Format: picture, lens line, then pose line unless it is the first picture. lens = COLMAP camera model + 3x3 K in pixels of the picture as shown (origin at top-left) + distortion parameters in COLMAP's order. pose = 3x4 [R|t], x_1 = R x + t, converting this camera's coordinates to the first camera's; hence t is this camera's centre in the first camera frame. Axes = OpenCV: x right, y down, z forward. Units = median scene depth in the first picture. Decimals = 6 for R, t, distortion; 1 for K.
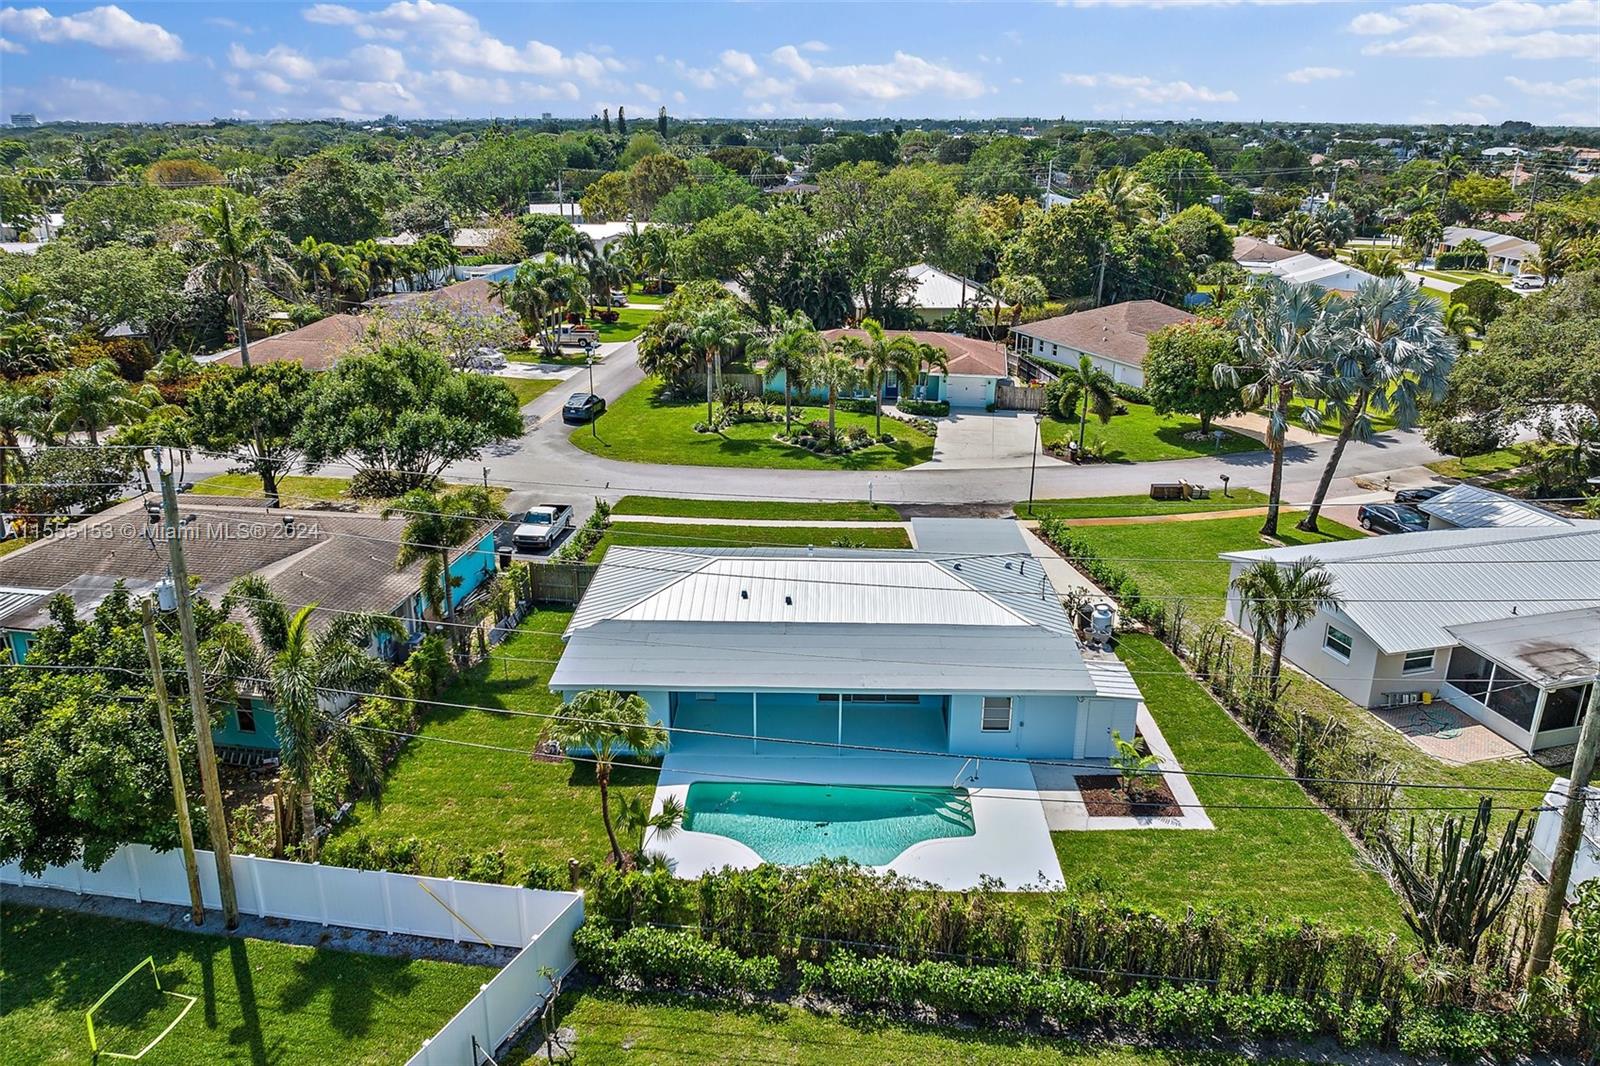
lens RADIAL K [[1159.5, 0, 800.0], [0, 1159.5, 533.0], [0, 0, 1]] dist [-0.041567, 0.000822]
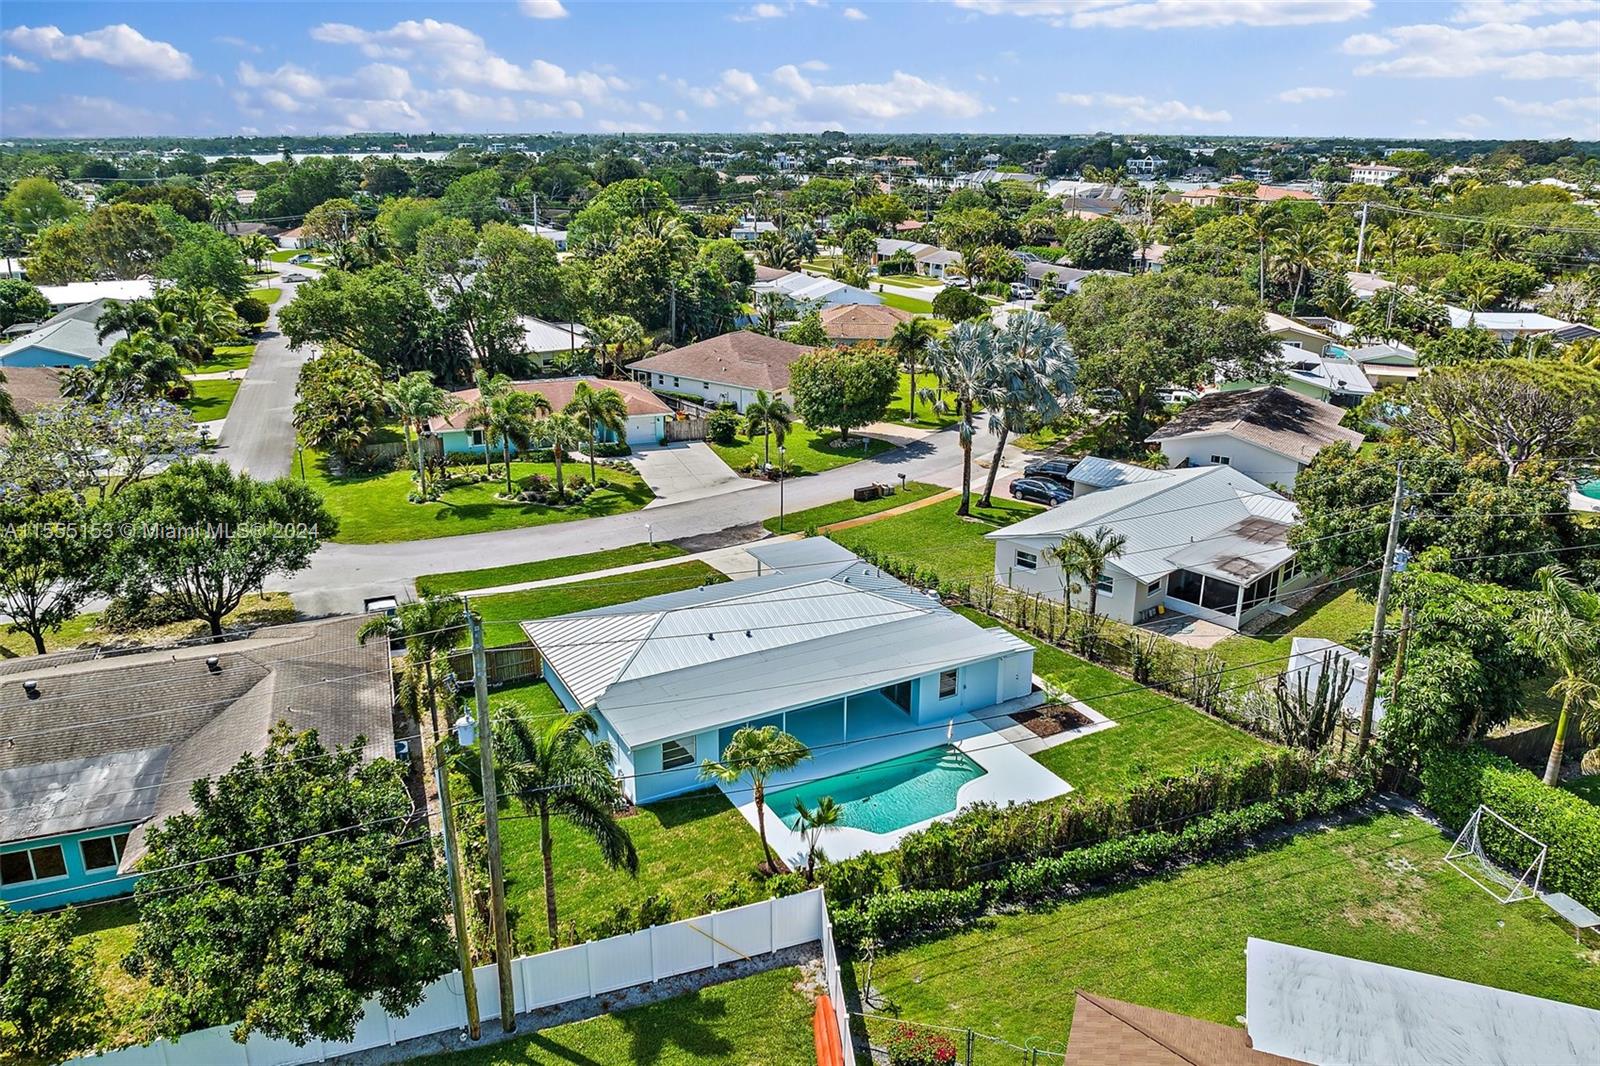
lens RADIAL K [[1159.5, 0, 800.0], [0, 1159.5, 533.0], [0, 0, 1]] dist [-0.041567, 0.000822]
pose [[0.865517, -0.163271, 0.473522, -0.372240], [0.166958, 0.985357, 0.034583, -0.055183], [-0.472235, 0.049125, 0.880103, -0.049520]]
